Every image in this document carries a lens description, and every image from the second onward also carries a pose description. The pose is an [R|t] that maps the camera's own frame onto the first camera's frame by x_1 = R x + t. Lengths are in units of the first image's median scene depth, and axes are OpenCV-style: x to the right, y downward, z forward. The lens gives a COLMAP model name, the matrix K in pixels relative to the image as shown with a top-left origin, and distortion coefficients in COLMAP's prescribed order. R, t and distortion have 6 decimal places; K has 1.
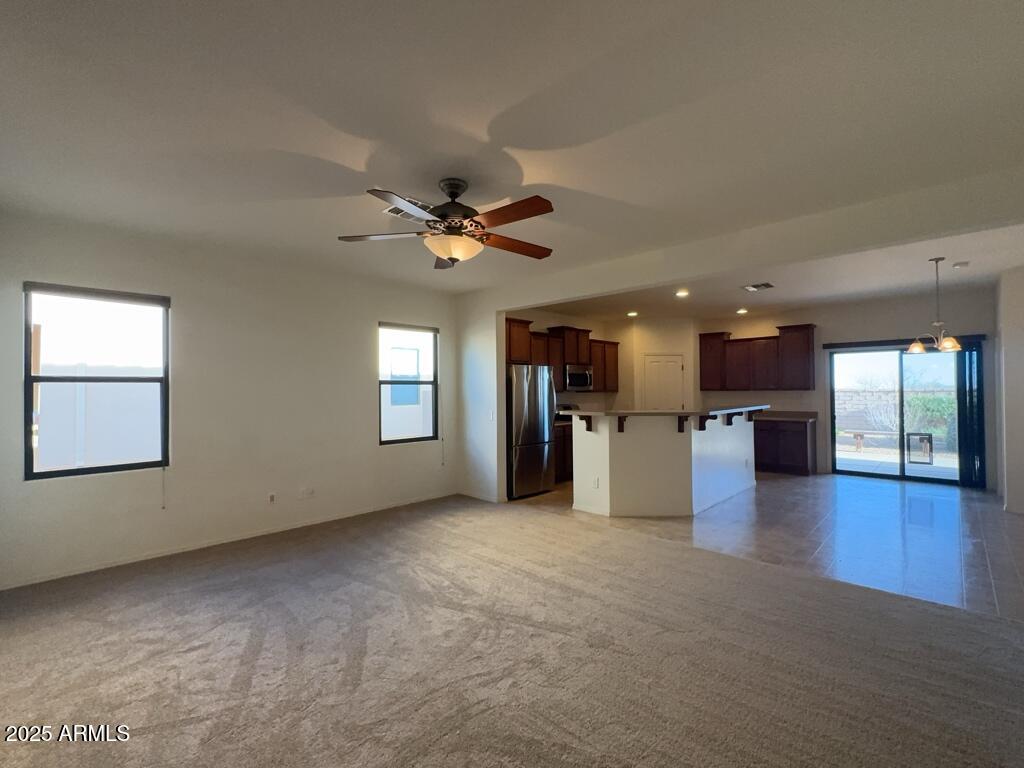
lens RADIAL K [[465.1, 0, 512.0], [0, 465.1, 384.0], [0, 0, 1]] dist [-0.023790, -0.000098]
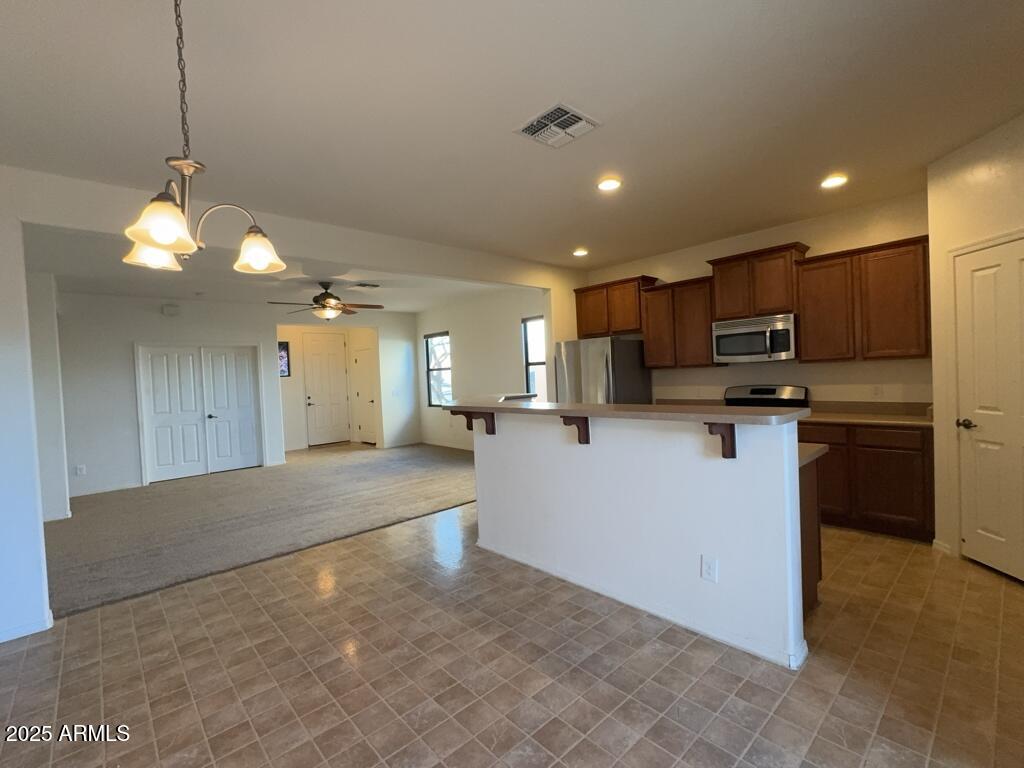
lens RADIAL K [[463.7, 0, 512.0], [0, 463.7, 384.0], [0, 0, 1]] dist [-0.002612, -0.000280]
pose [[-0.070246, 0.032267, -0.997008, 1.085862], [0.056585, 0.997996, 0.028313, 0.013236], [0.995924, -0.054427, -0.071931, 1.091560]]
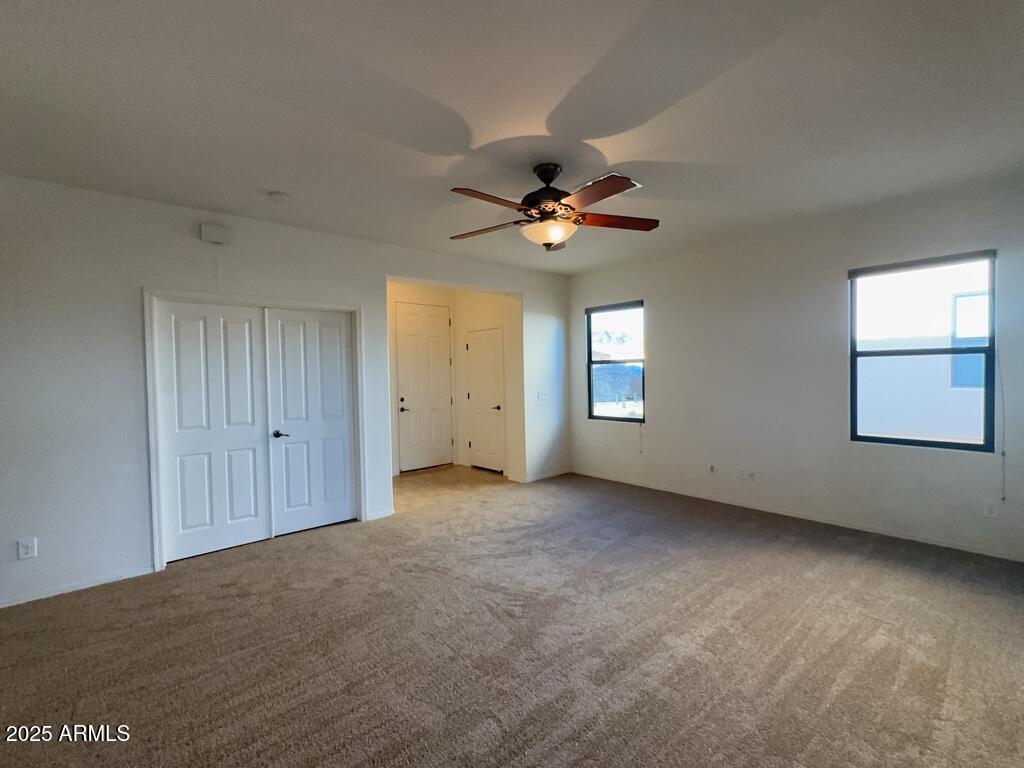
lens RADIAL K [[470.9, 0, 512.0], [0, 470.9, 384.0], [0, 0, 1]] dist [0.000663, 0.000101]
pose [[-0.095910, 0.032939, -0.994845, 0.507019], [0.031407, 0.999055, 0.030051, 0.004244], [0.994894, -0.028363, -0.096854, 0.552320]]
